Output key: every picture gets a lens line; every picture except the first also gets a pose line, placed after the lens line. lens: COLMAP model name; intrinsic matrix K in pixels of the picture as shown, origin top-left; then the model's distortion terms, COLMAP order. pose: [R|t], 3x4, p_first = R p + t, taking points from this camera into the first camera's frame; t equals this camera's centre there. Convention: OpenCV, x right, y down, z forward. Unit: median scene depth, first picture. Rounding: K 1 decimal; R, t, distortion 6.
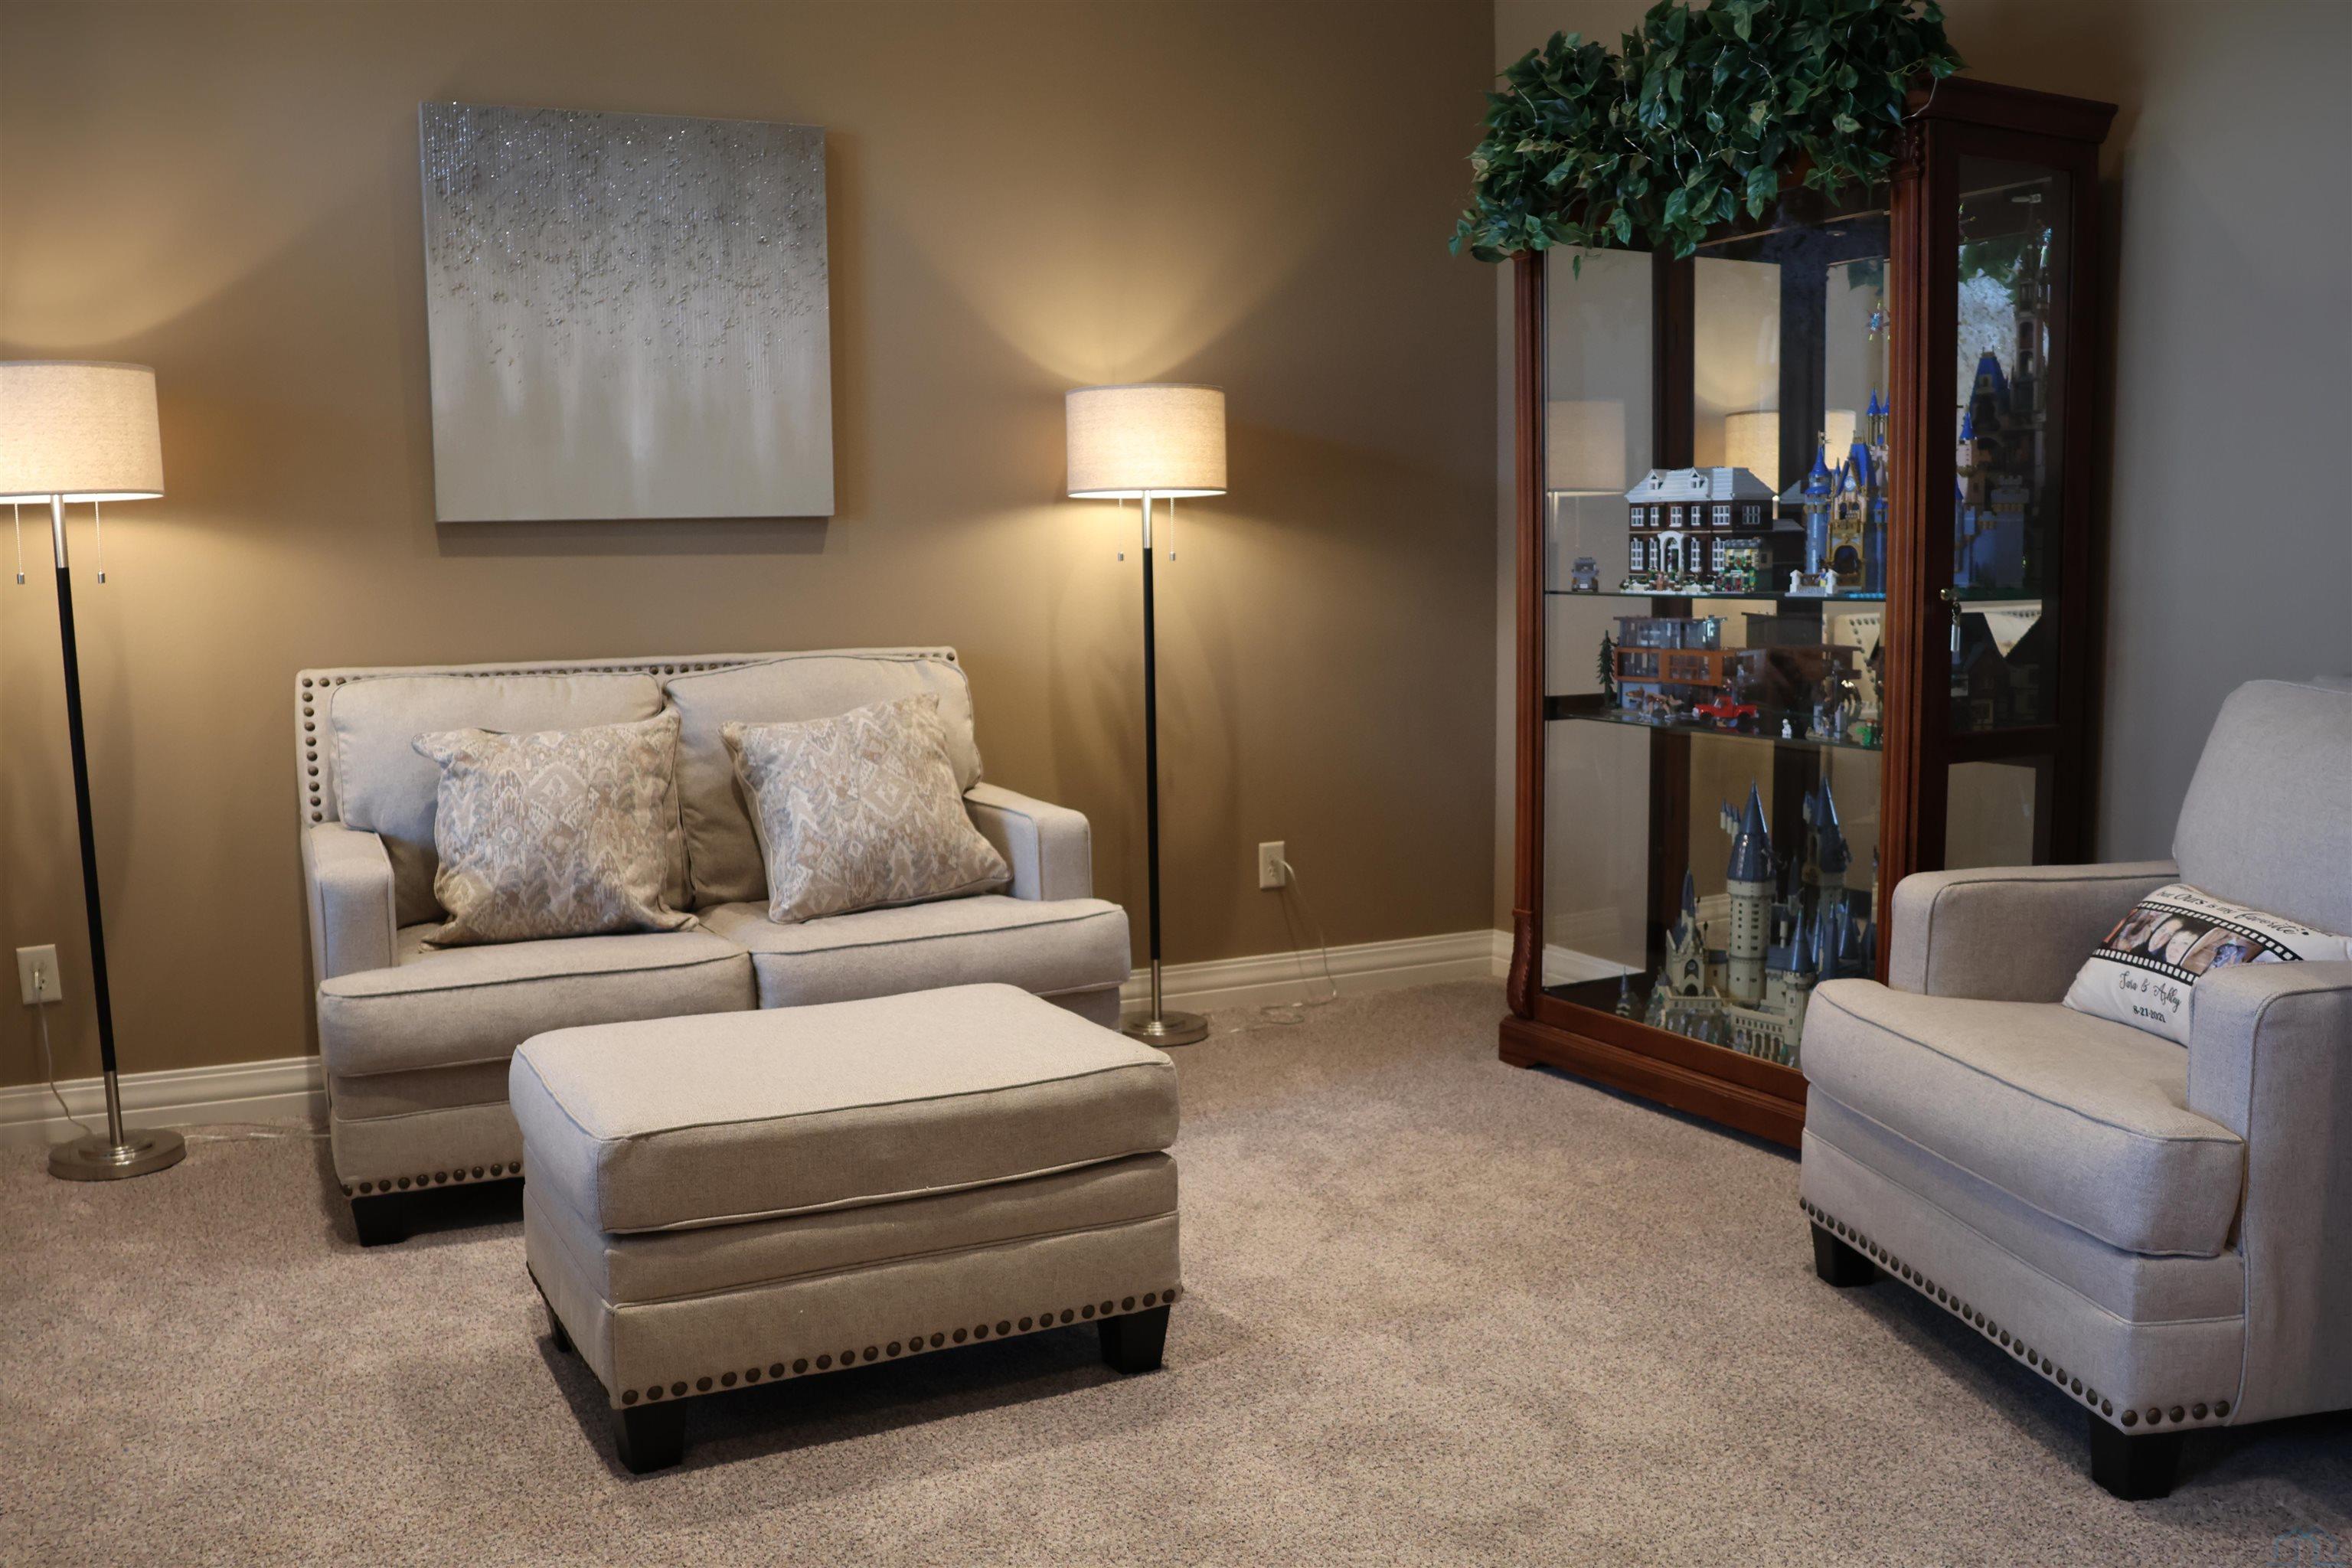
lens RADIAL K [[1985.6, 0, 1158.0], [0, 1985.6, 792.4], [0, 0, 1]] dist [-0.140287, 0.100354]
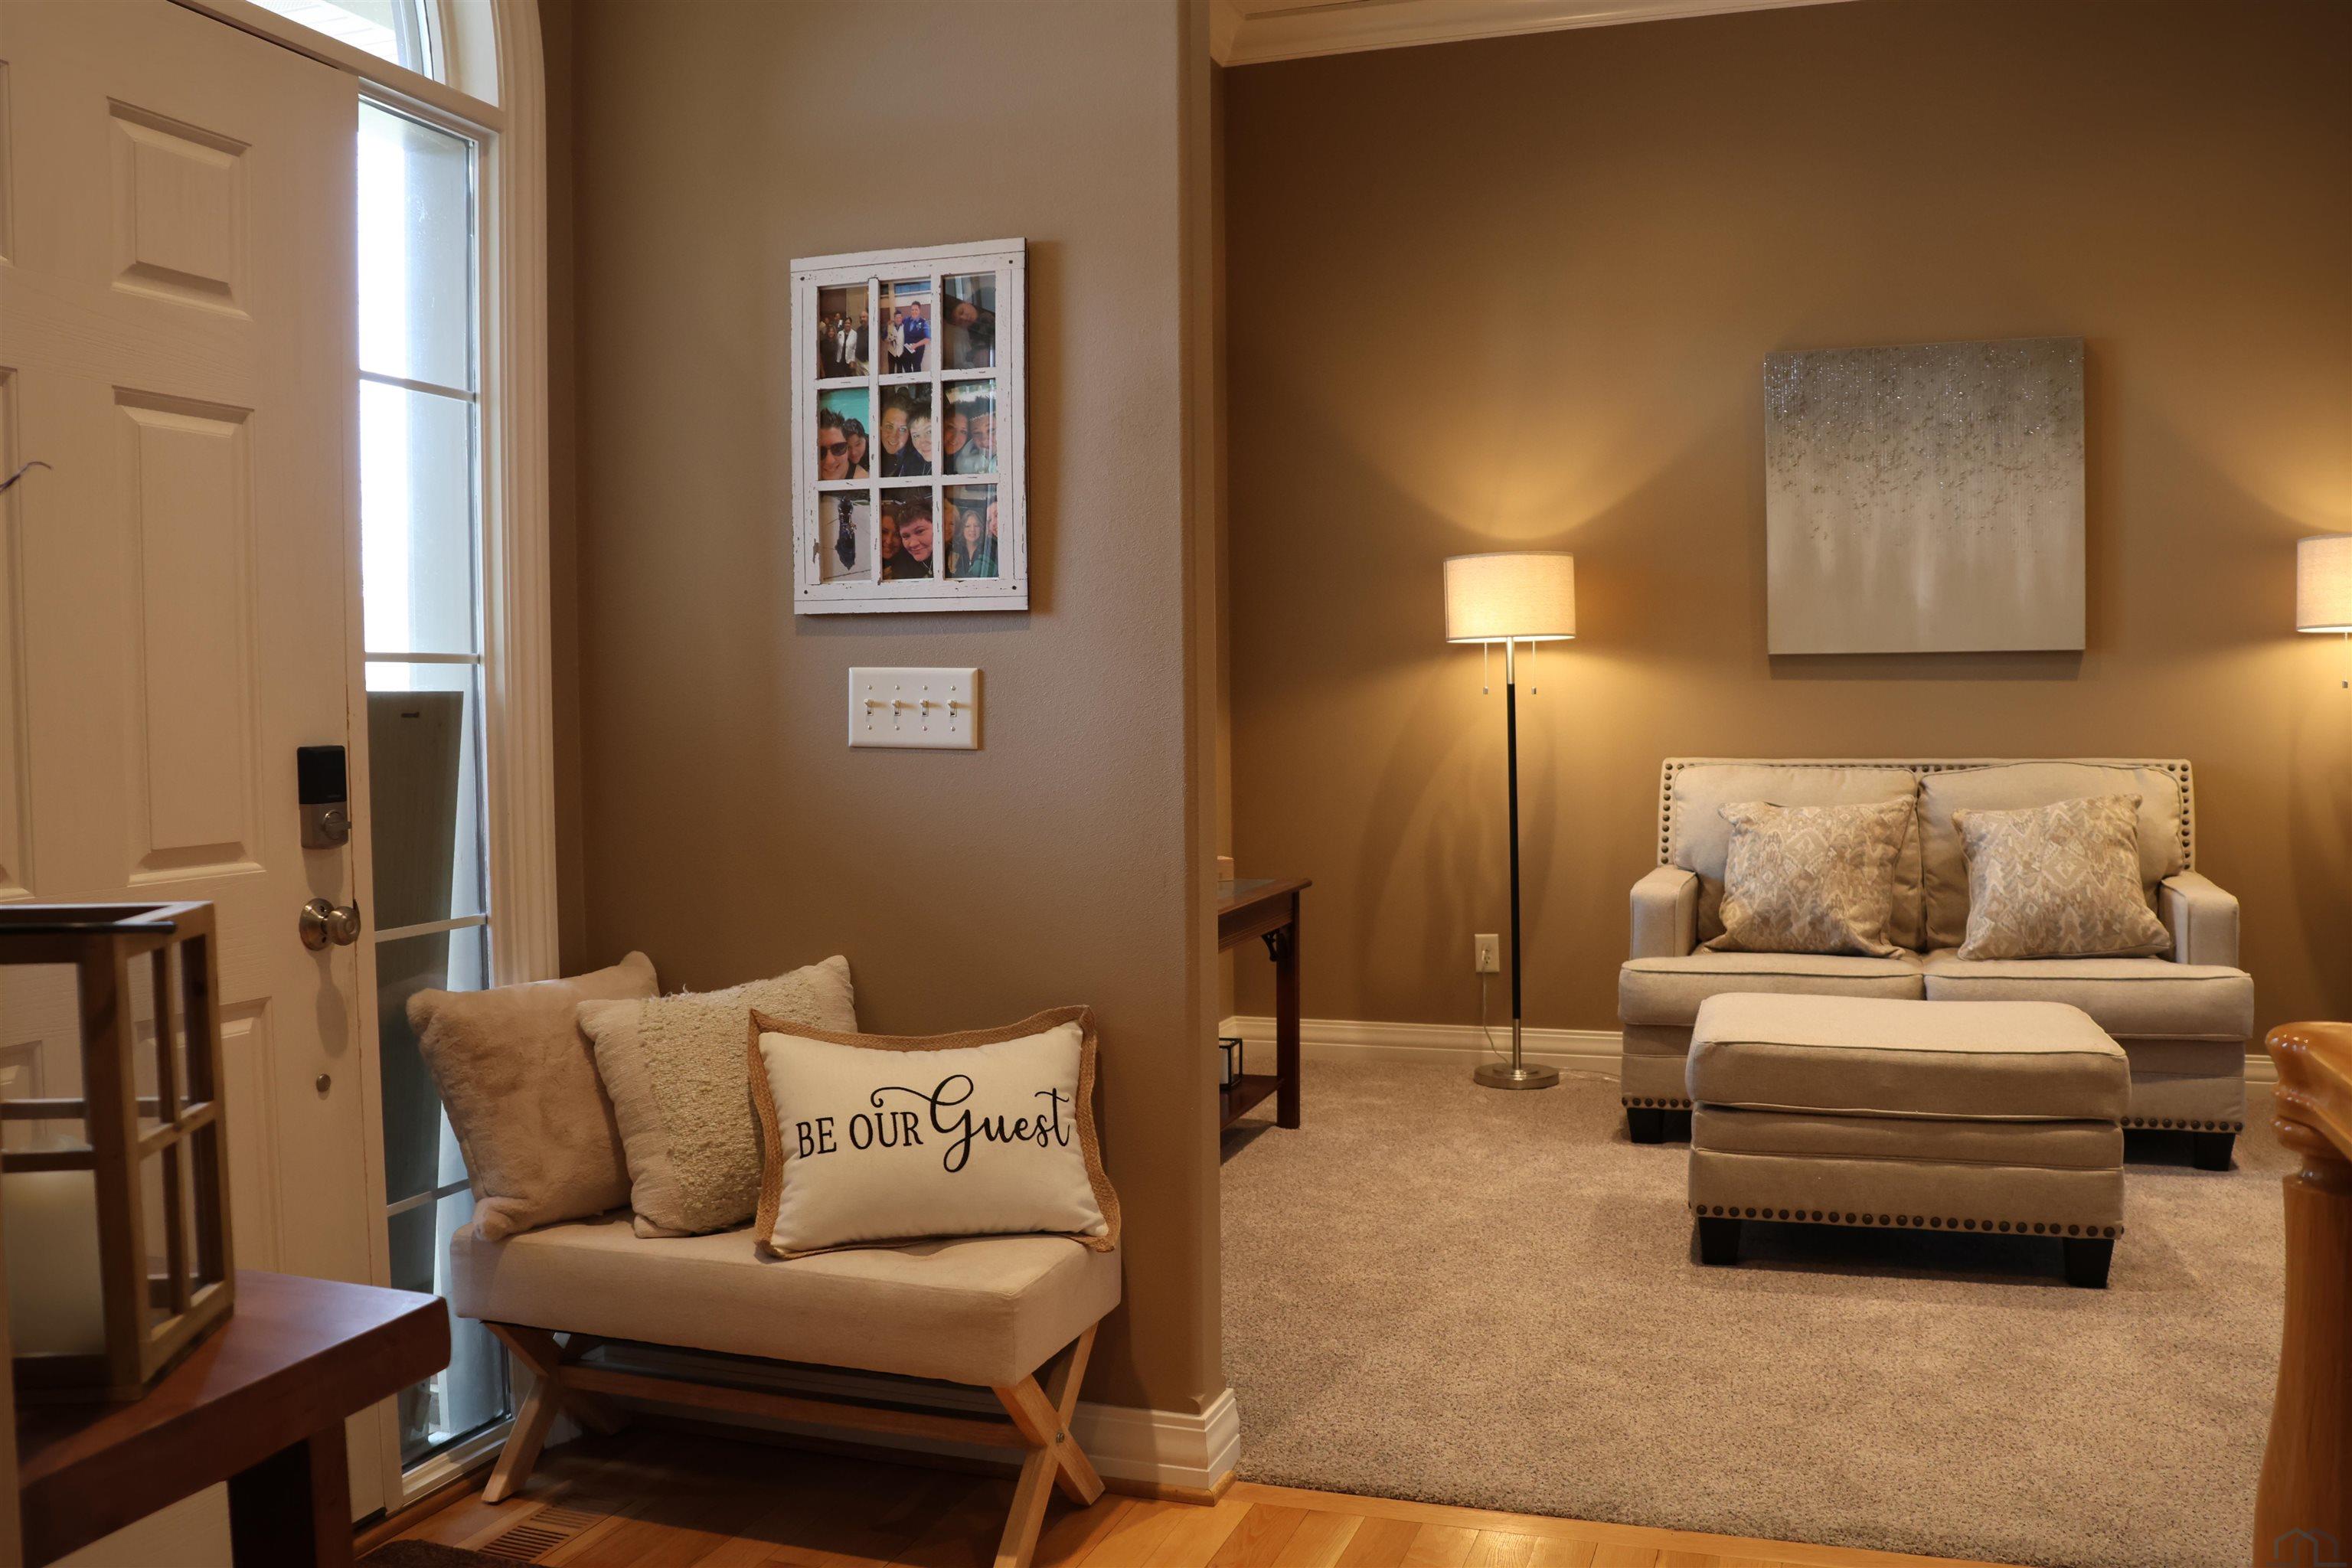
lens RADIAL K [[1985.6, 0, 1177.9], [0, 1985.6, 768.4], [0, 0, 1]] dist [-0.140287, 0.100354]
pose [[0.707992, 0.029899, -0.705587, 0.330507], [-0.082739, 0.995735, -0.040827, 0.033749], [0.701357, 0.087284, 0.707446, -0.278148]]
